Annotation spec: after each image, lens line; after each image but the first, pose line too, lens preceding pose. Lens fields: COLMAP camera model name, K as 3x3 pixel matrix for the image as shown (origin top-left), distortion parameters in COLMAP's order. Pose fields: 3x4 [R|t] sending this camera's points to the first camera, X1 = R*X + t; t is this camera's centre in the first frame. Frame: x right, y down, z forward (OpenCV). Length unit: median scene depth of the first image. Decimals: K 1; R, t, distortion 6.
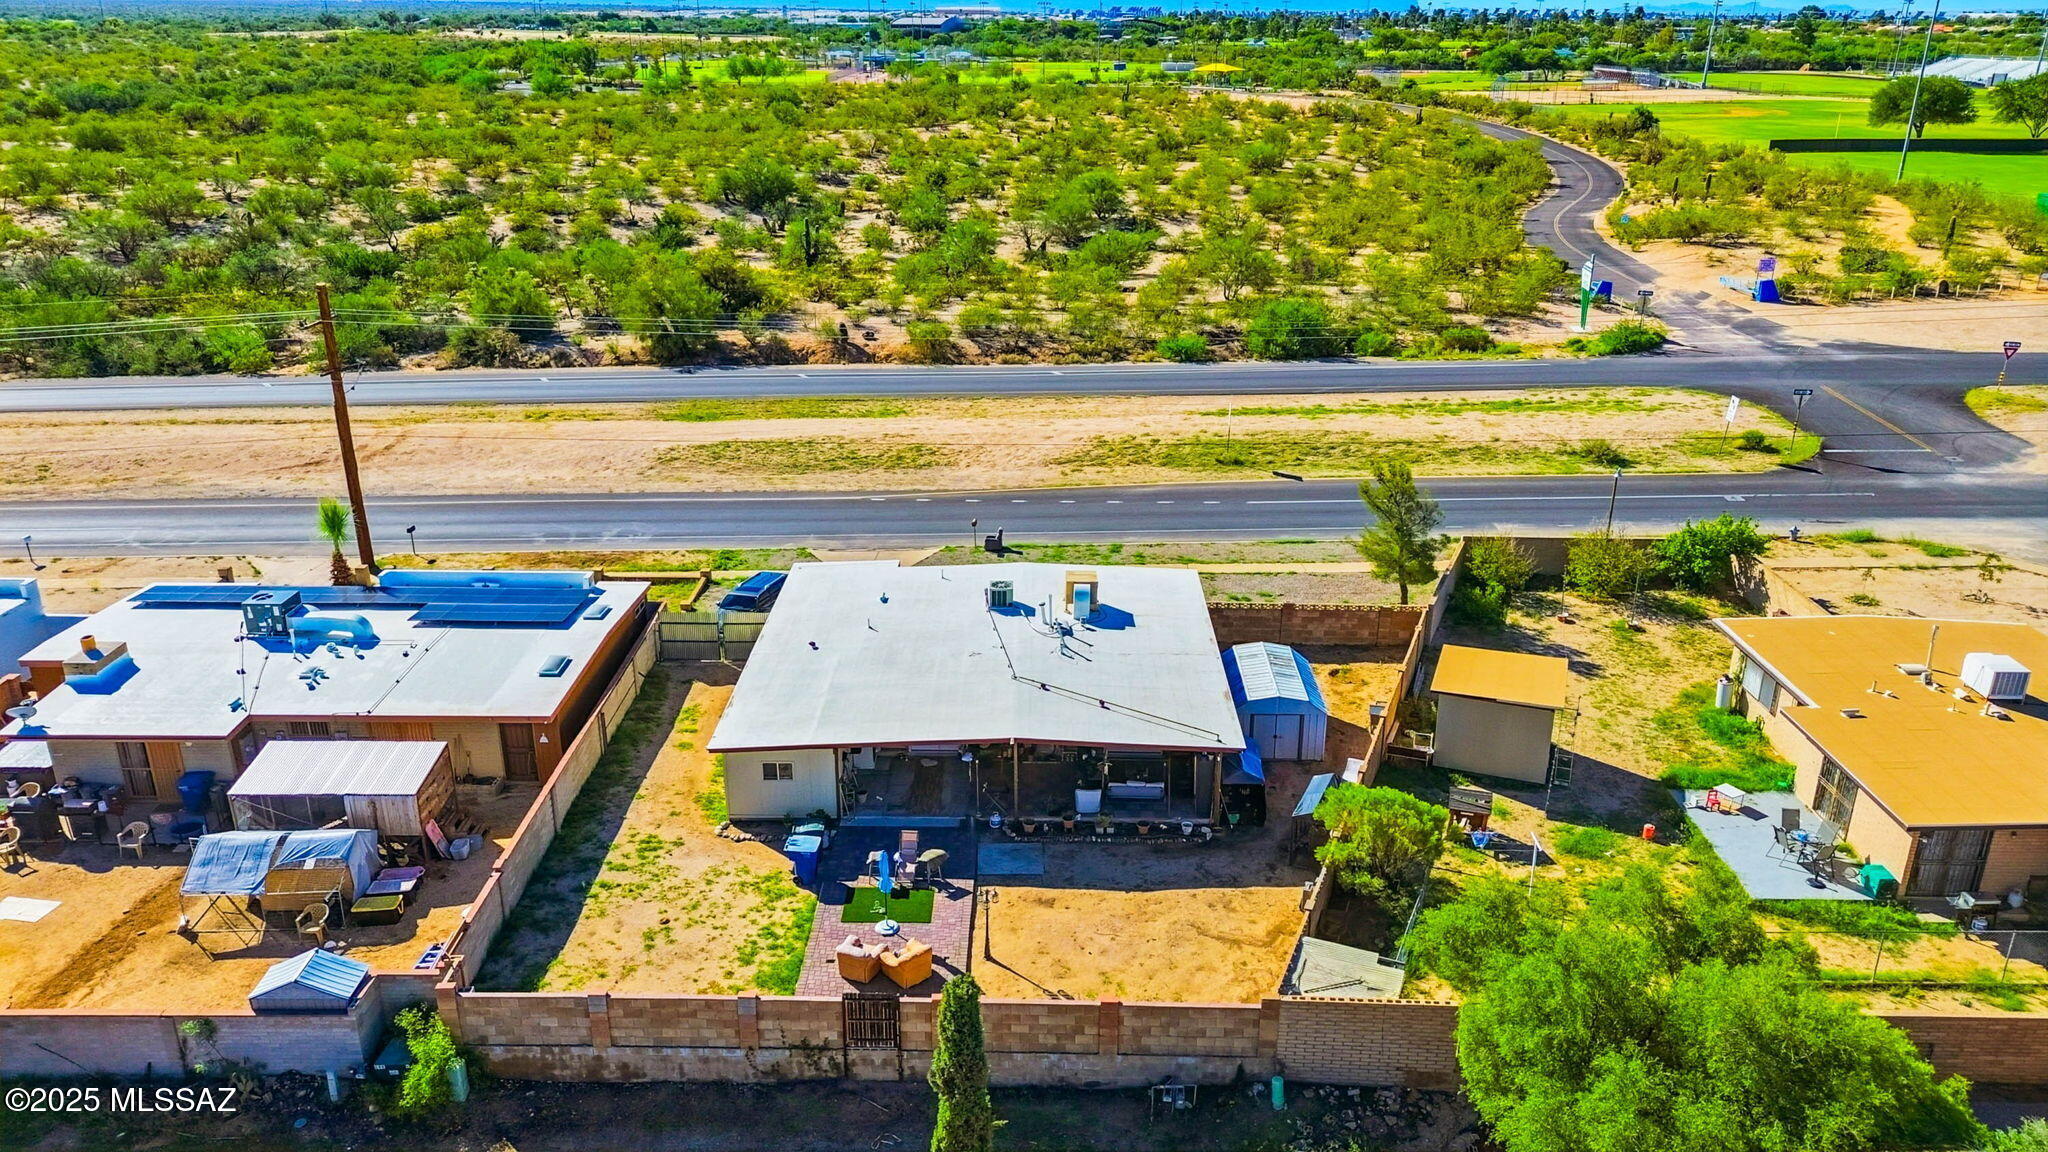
lens RADIAL K [[1446.2, 0, 1026.6], [0, 1446.2, 572.3], [0, 0, 1]] dist [0.068937, -0.066722]
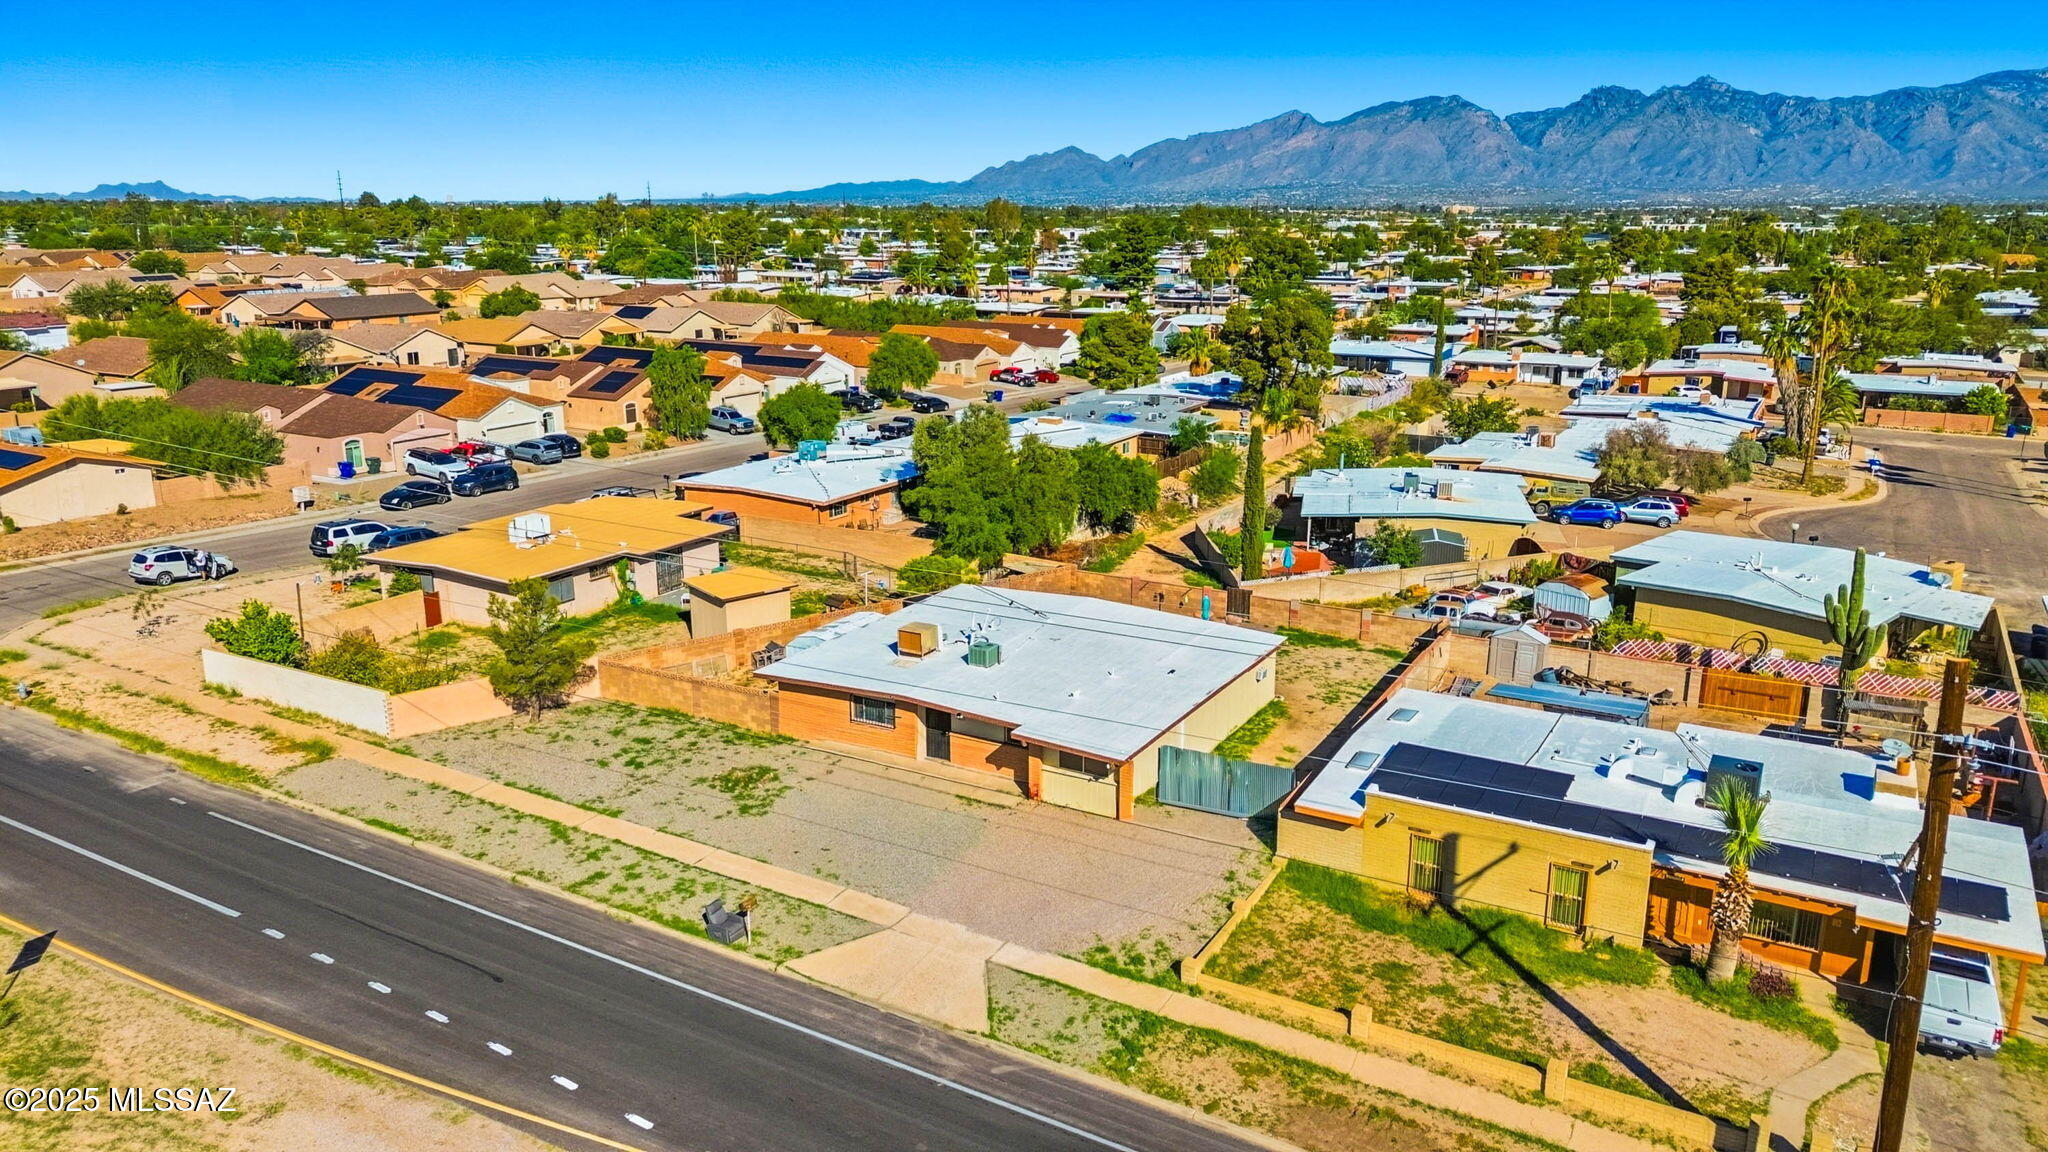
lens RADIAL K [[1446.2, 0, 1026.6], [0, 1446.2, 572.3], [0, 0, 1]] dist [0.068937, -0.066722]
pose [[-0.877515, -0.125286, 0.462894, -0.460605], [0.167465, 0.824439, 0.540606, -0.523428], [-0.449358, 0.551909, -0.702477, 1.485615]]
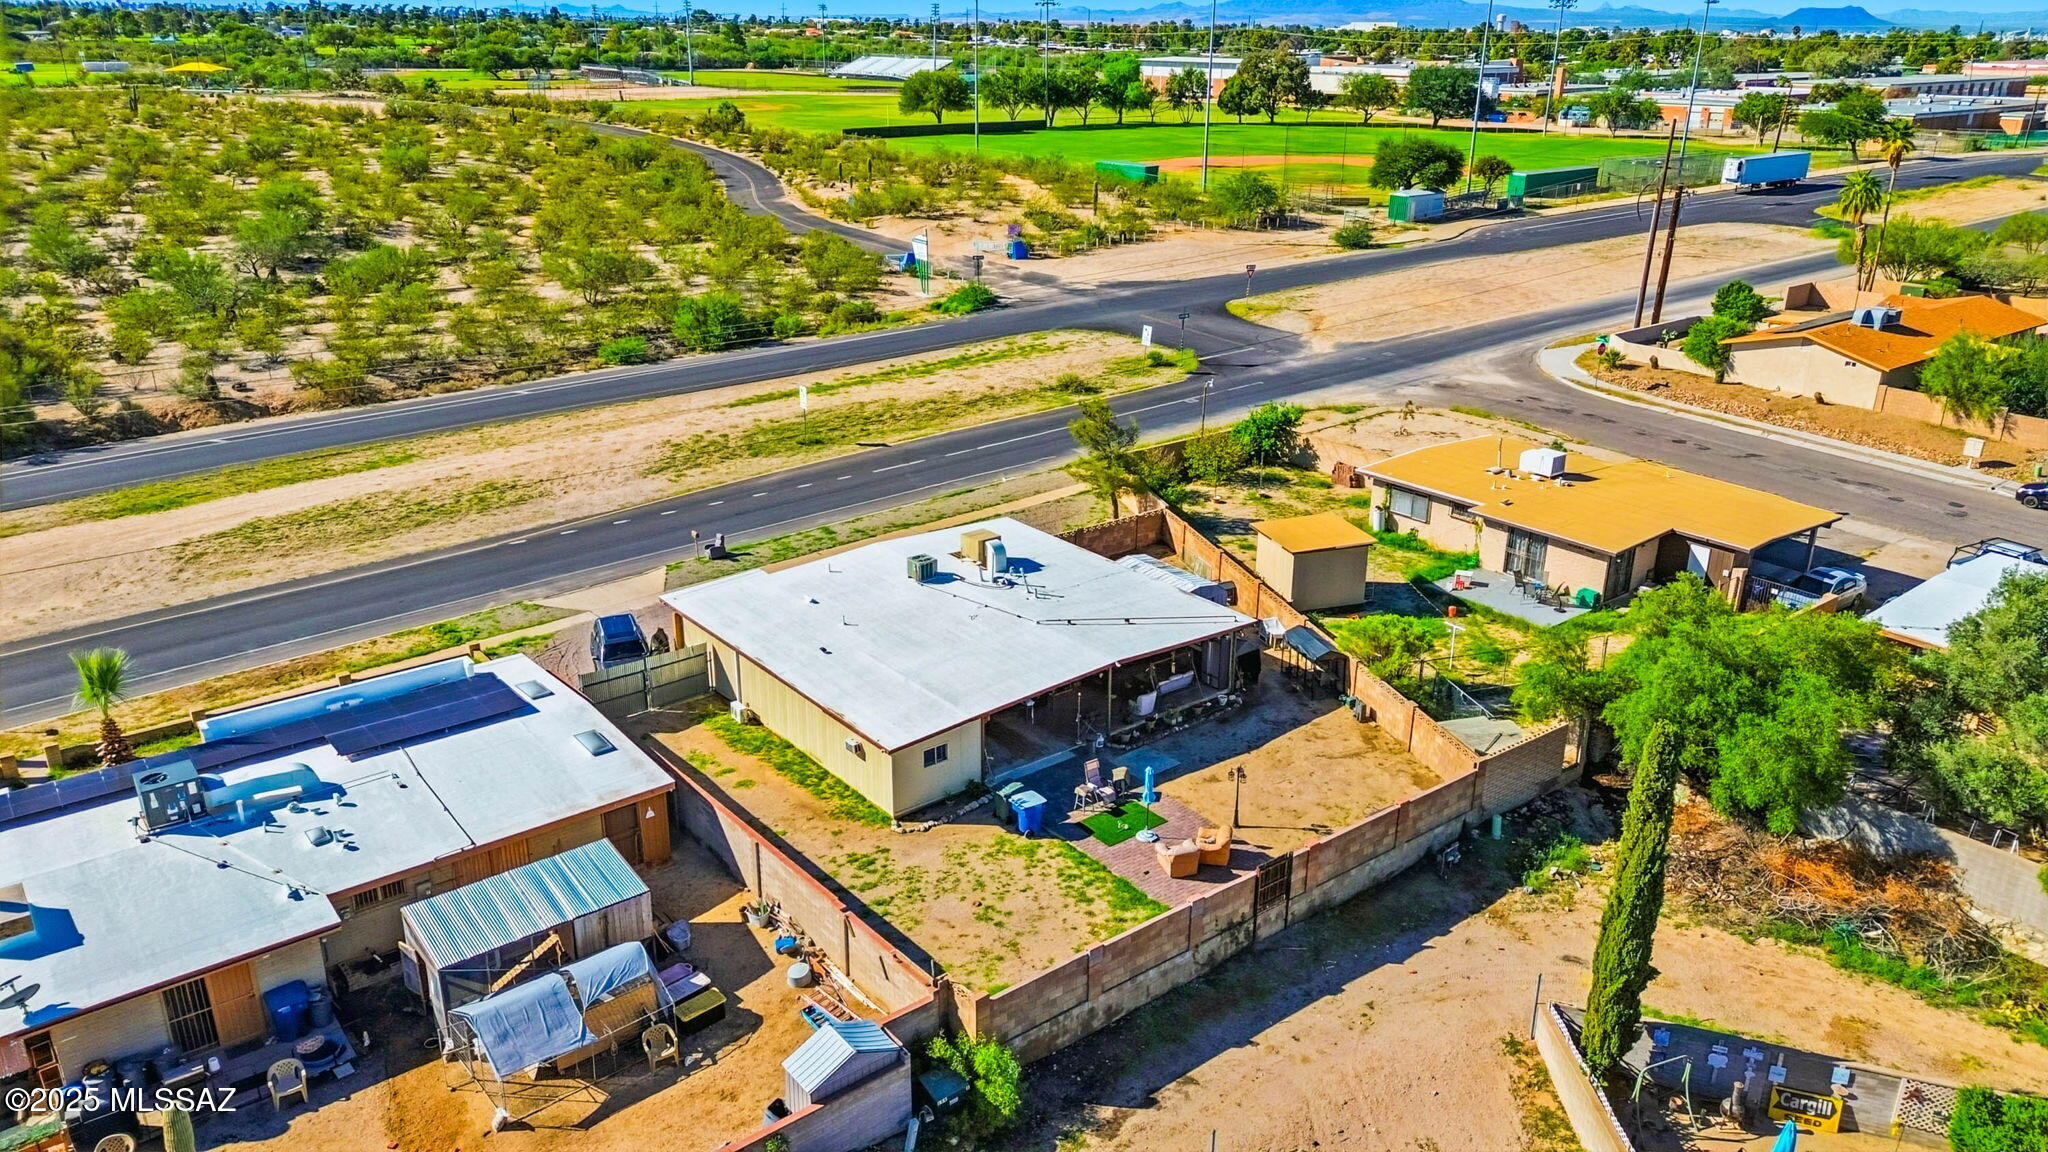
lens RADIAL K [[1446.2, 0, 1026.6], [0, 1446.2, 572.3], [0, 0, 1]] dist [0.068937, -0.066722]
pose [[0.772825, -0.221394, 0.594749, -0.518516], [0.220746, 0.972432, 0.075146, -0.038716], [-0.594990, 0.073214, 0.800391, 0.093403]]
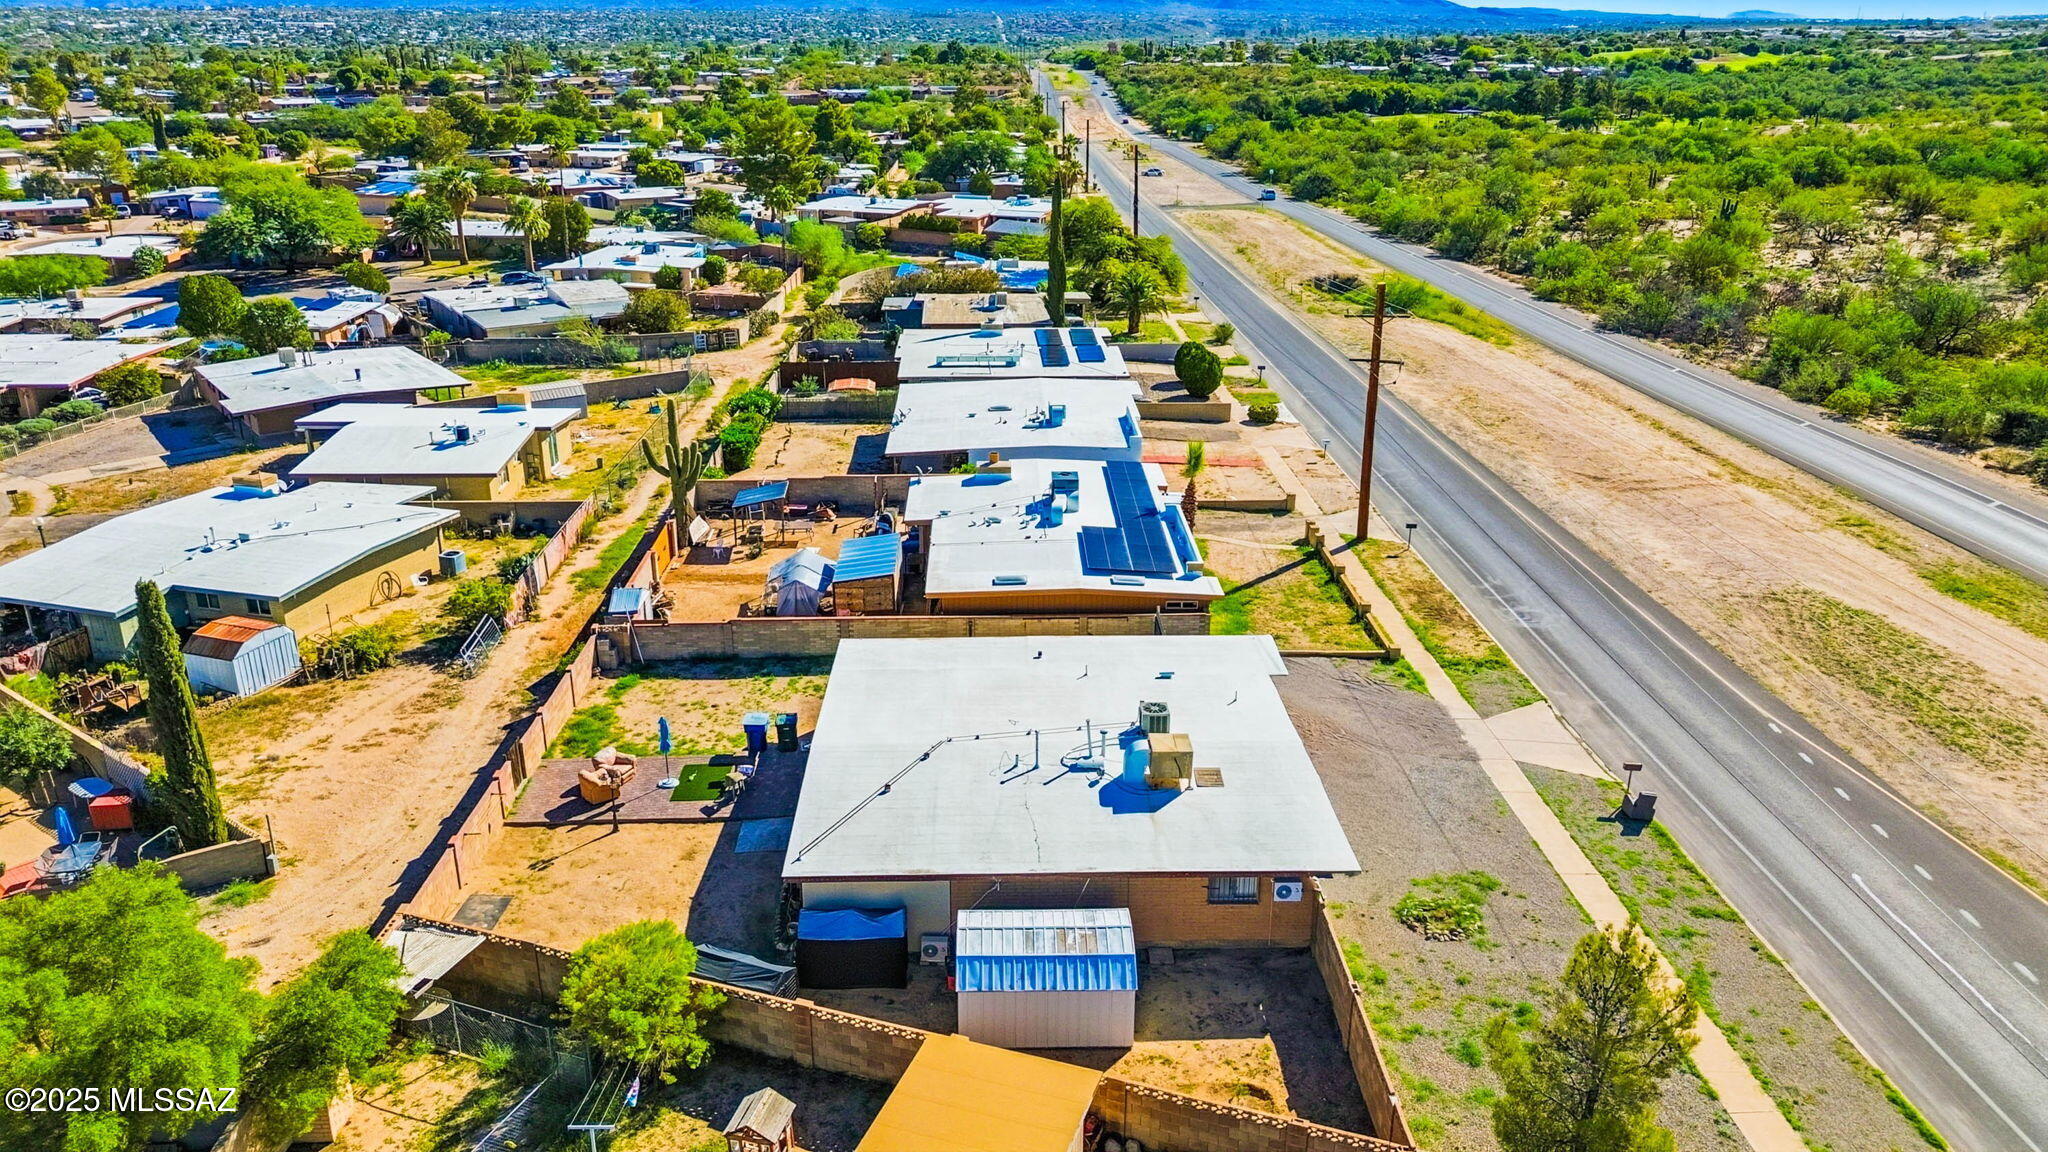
lens RADIAL K [[1446.2, 0, 1026.6], [0, 1446.2, 572.3], [0, 0, 1]] dist [0.068937, -0.066722]
pose [[0.041778, 0.346377, -0.937165, 0.658409], [-0.360275, 0.880103, 0.309226, -0.260832], [0.931910, 0.324718, 0.161560, 0.671168]]
